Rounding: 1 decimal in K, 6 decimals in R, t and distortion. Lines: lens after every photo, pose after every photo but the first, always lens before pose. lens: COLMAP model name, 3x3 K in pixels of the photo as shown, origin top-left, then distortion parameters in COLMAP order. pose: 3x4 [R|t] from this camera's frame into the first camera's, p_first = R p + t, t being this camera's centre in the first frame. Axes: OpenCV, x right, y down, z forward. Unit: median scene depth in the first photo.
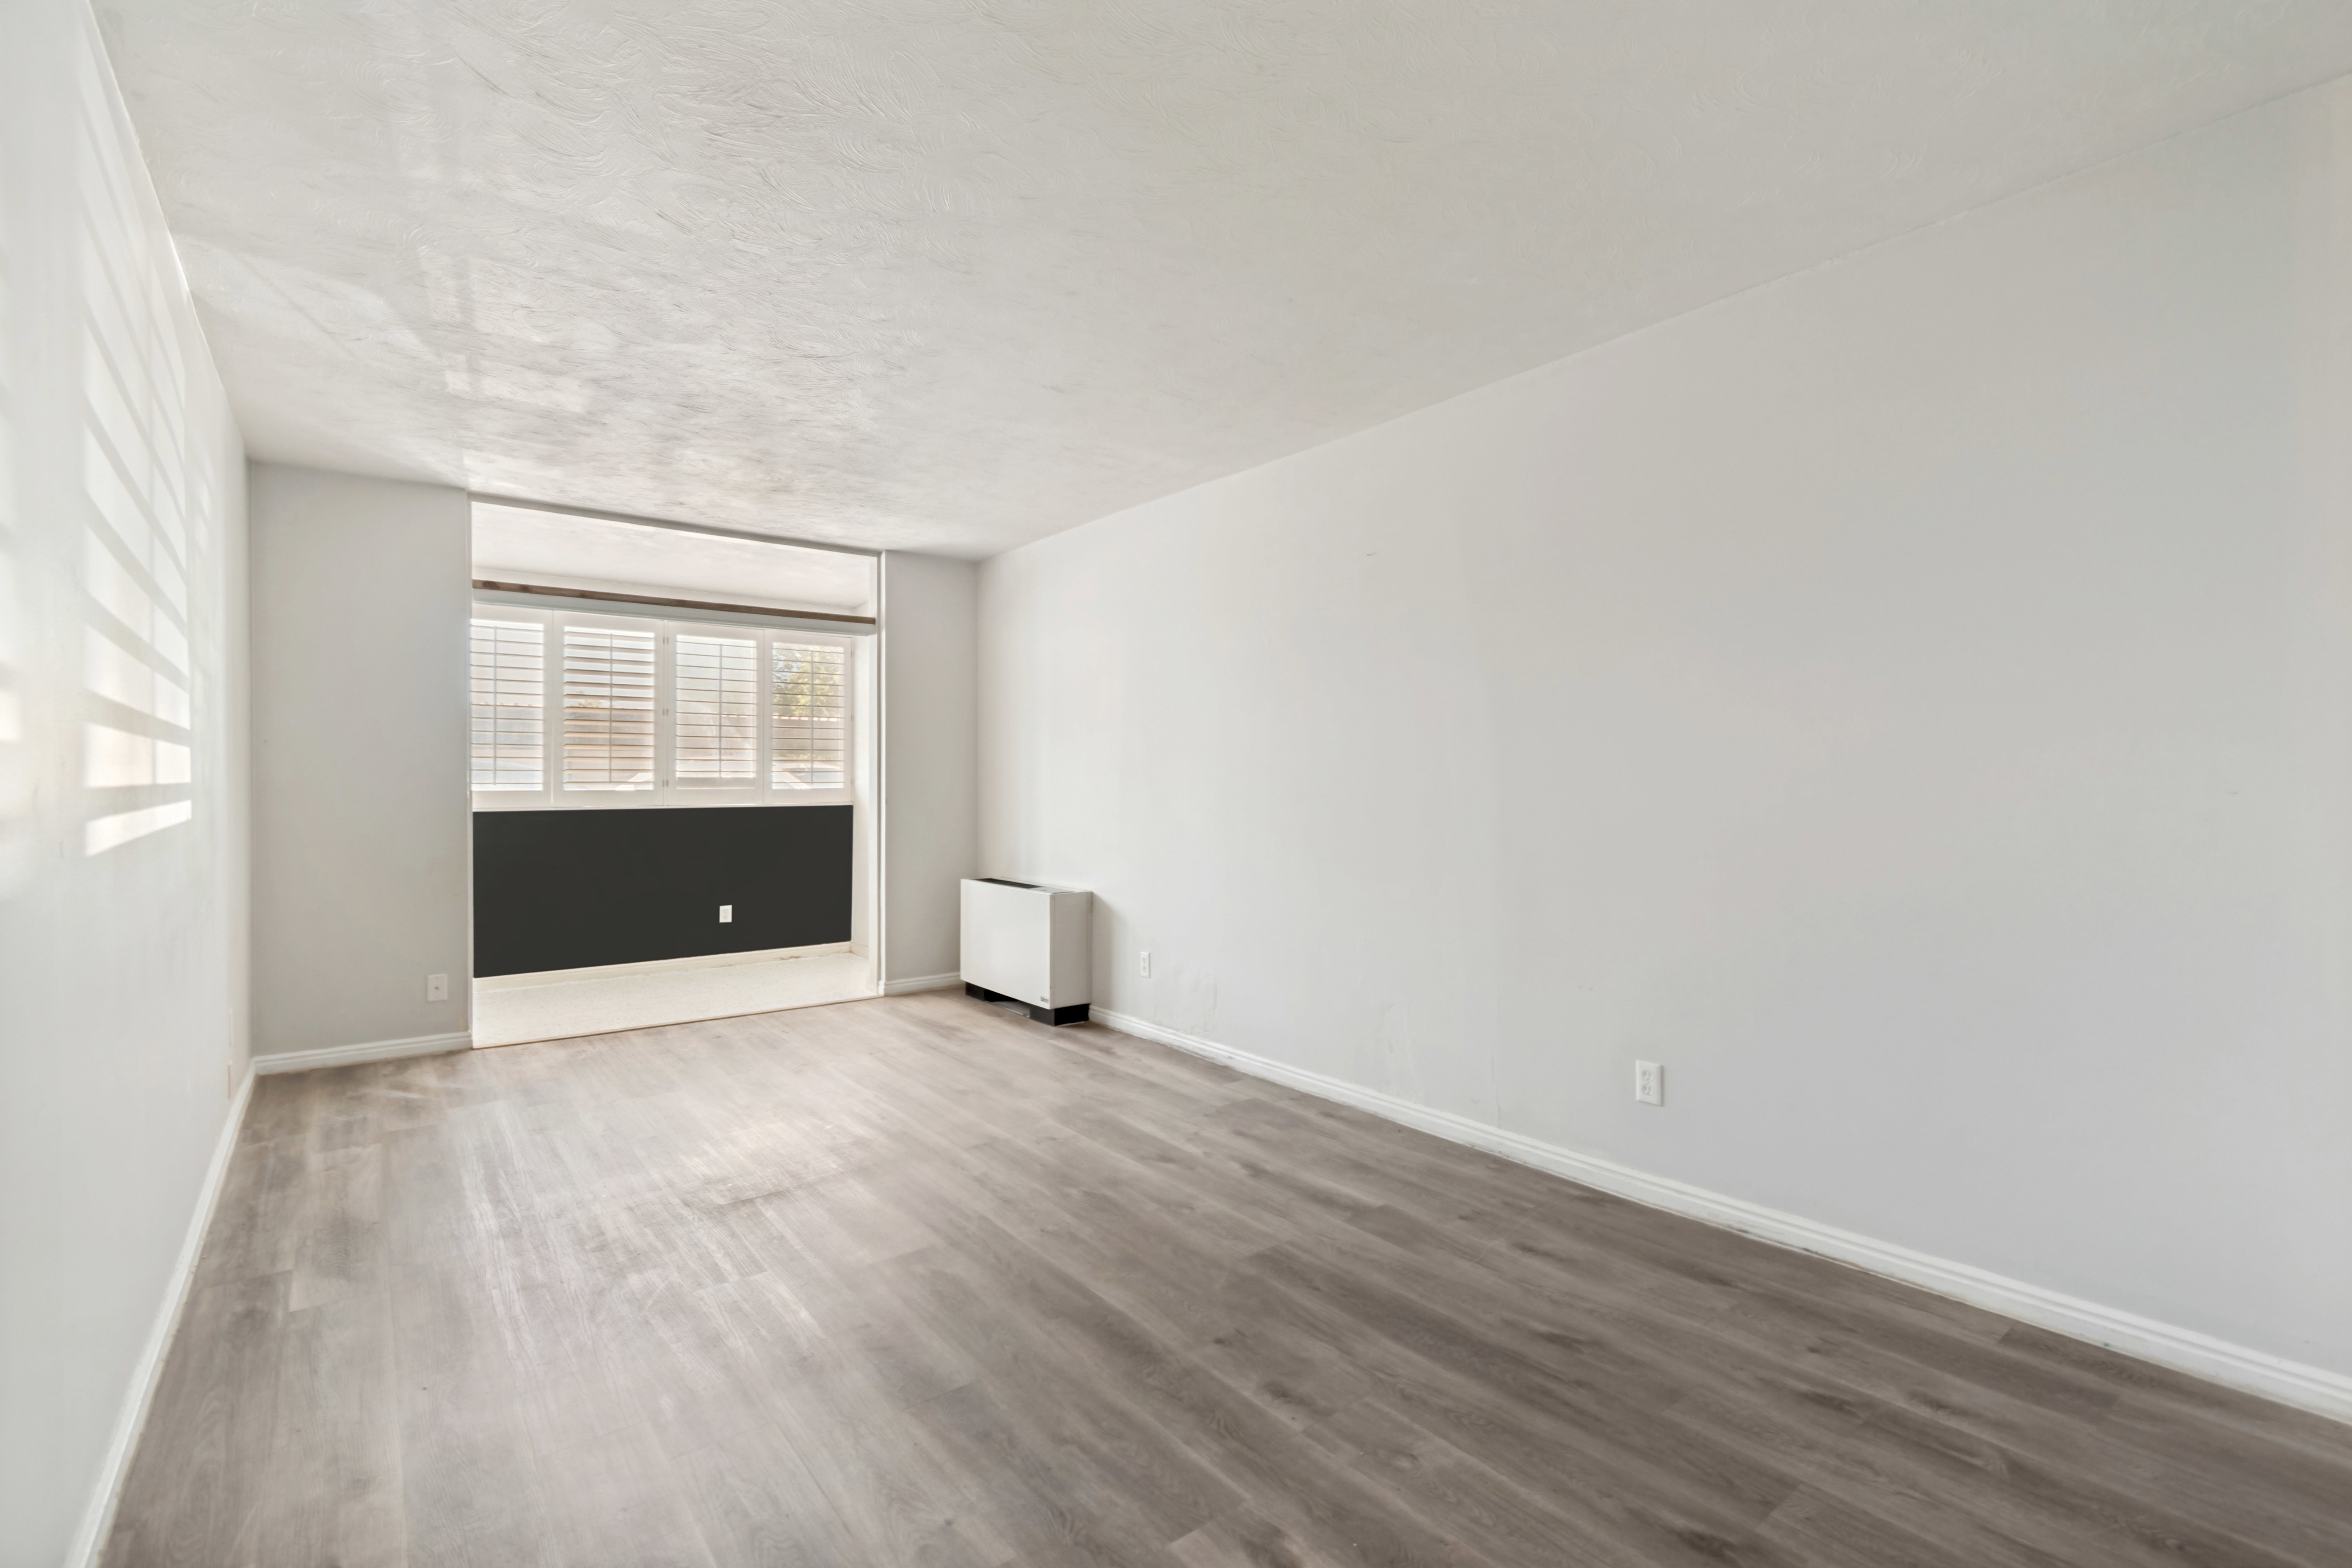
lens RADIAL K [[1055.3, 0, 1178.2], [0, 1055.3, 777.2], [0, 0, 1]] dist [0.006570, -0.002687]
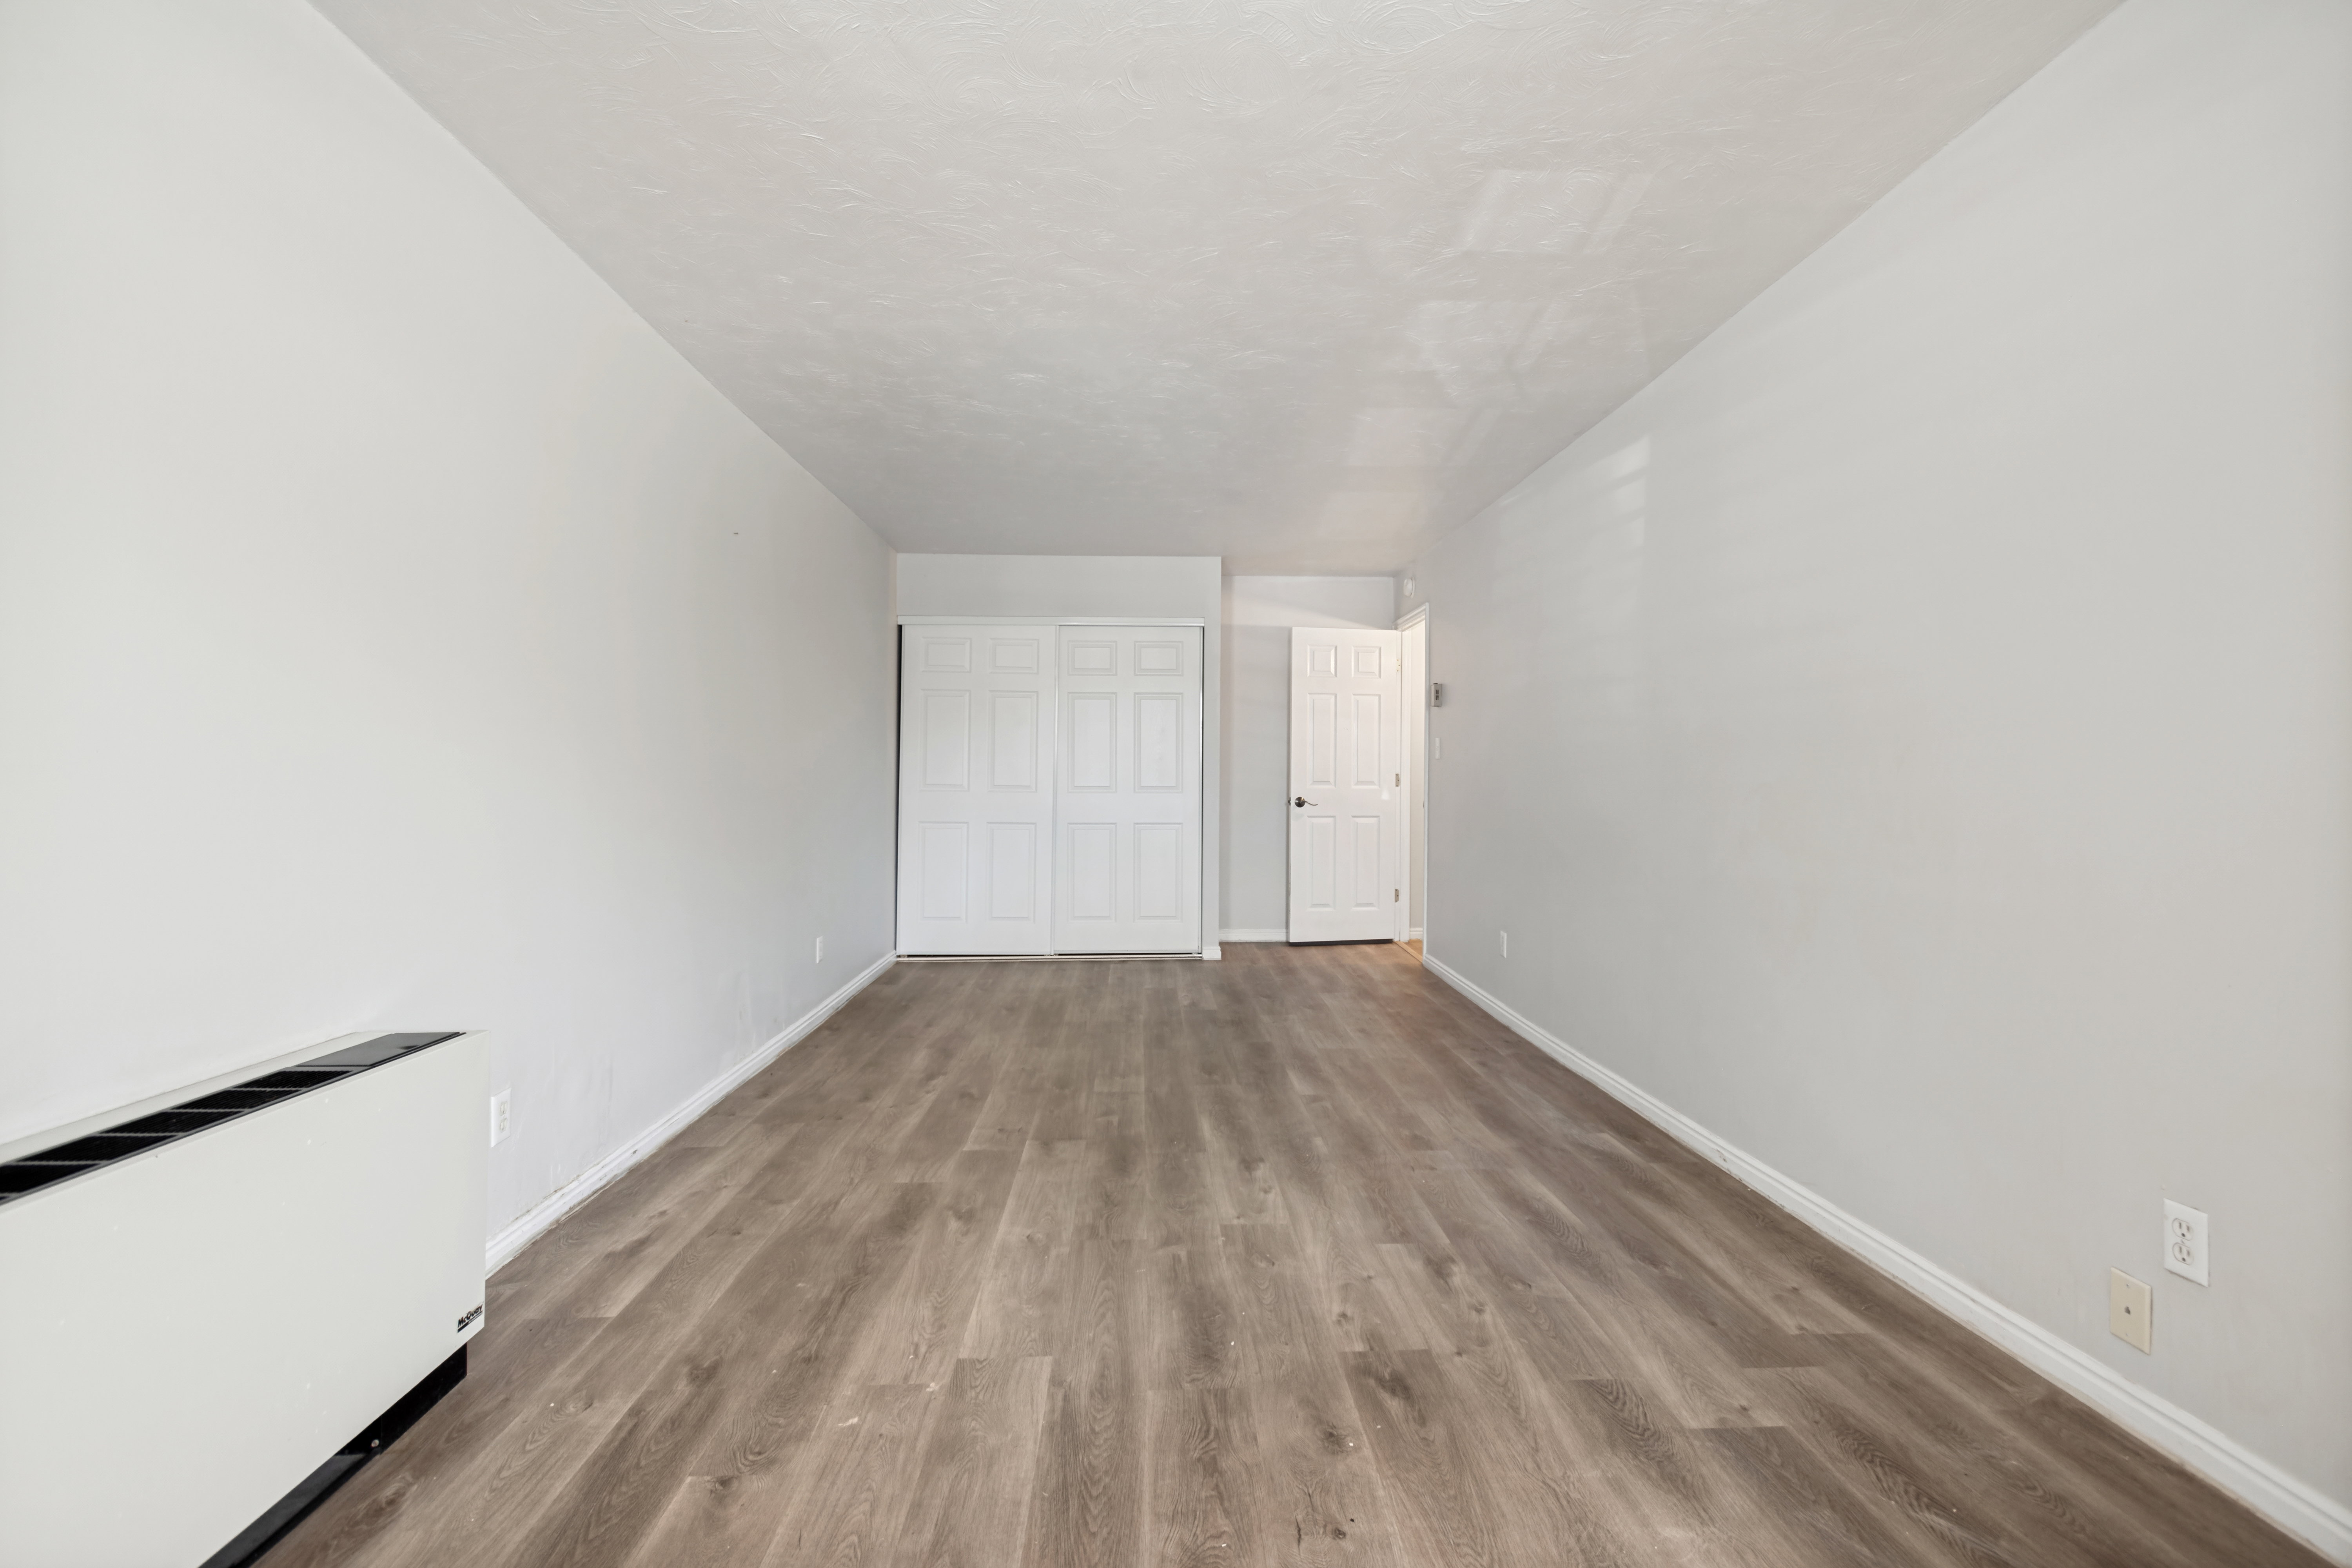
lens RADIAL K [[1055.3, 0, 1185.0], [0, 1055.3, 772.4], [0, 0, 1]] dist [0.006570, -0.002687]
pose [[-0.816889, 0.007022, 0.576752, -0.727519], [0.000631, 0.999936, -0.011280, 0.021710], [-0.576795, -0.008851, -0.816841, 1.509345]]
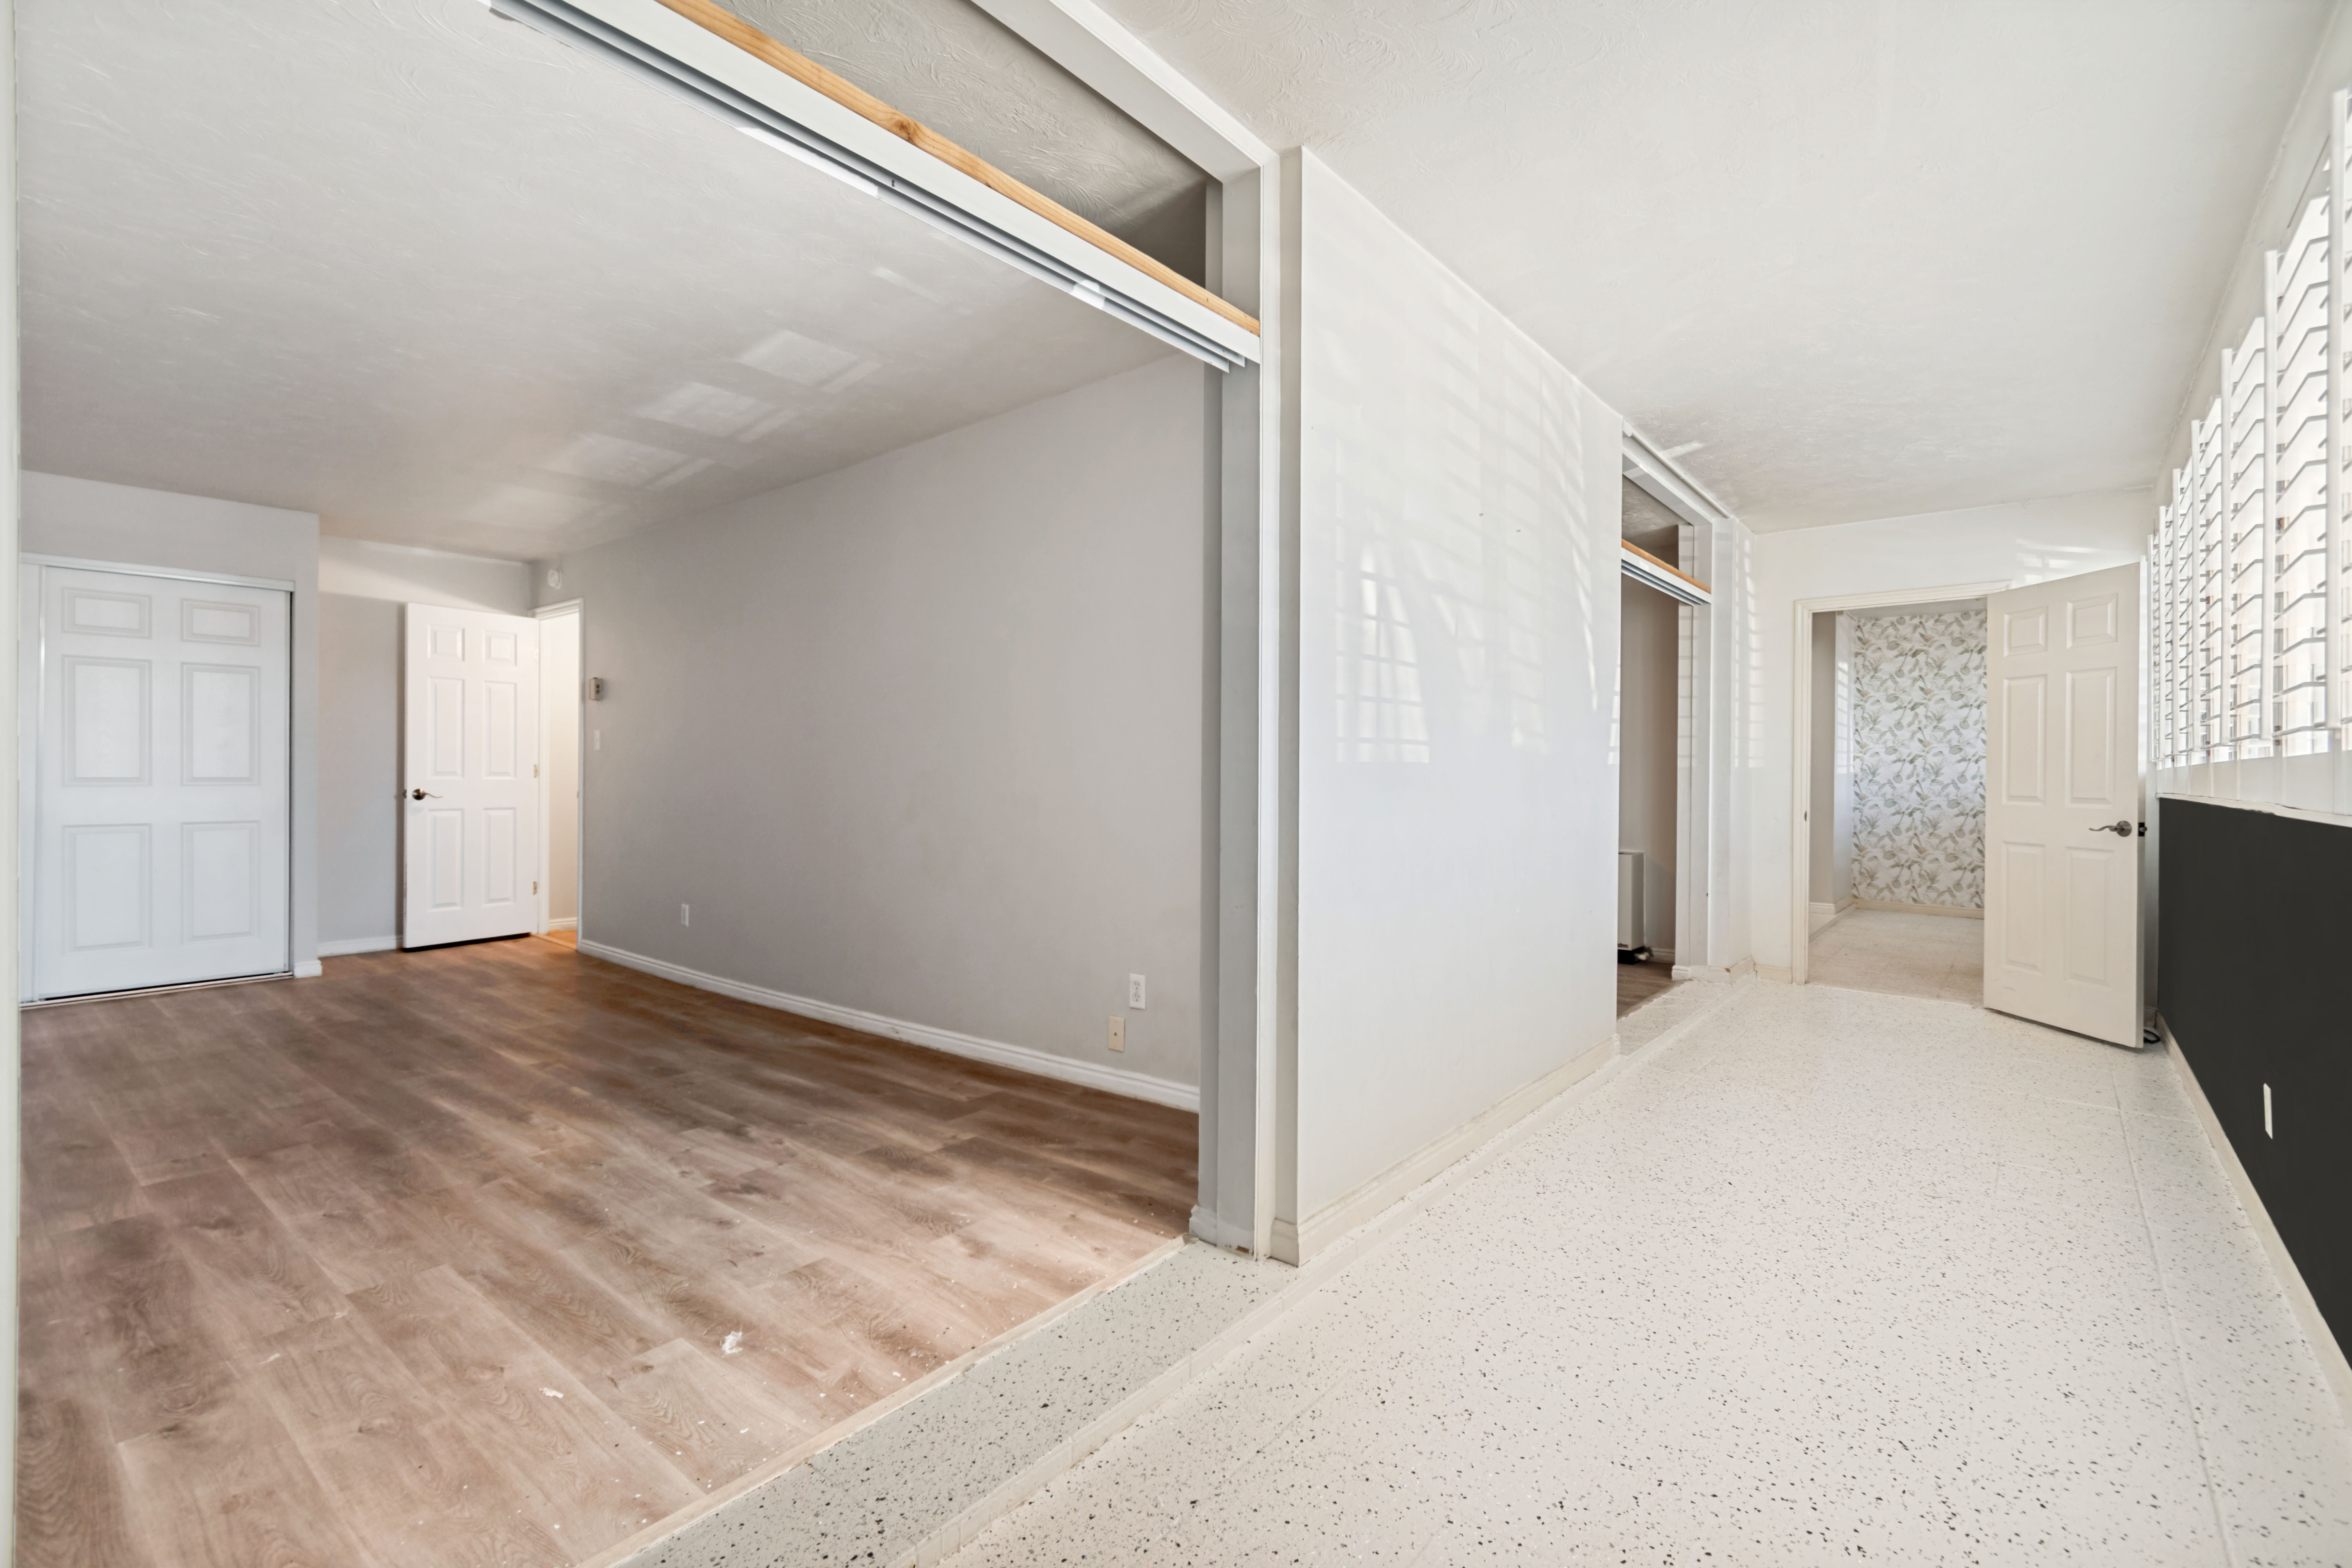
lens RADIAL K [[1055.3, 0, 1186.1], [0, 1055.3, 782.2], [0, 0, 1]] dist [0.006570, -0.002687]
pose [[-0.973250, 0.003767, -0.229716, -0.643676], [0.002666, 0.999983, 0.005102, 0.027005], [0.229732, 0.004353, -0.973244, 1.805568]]
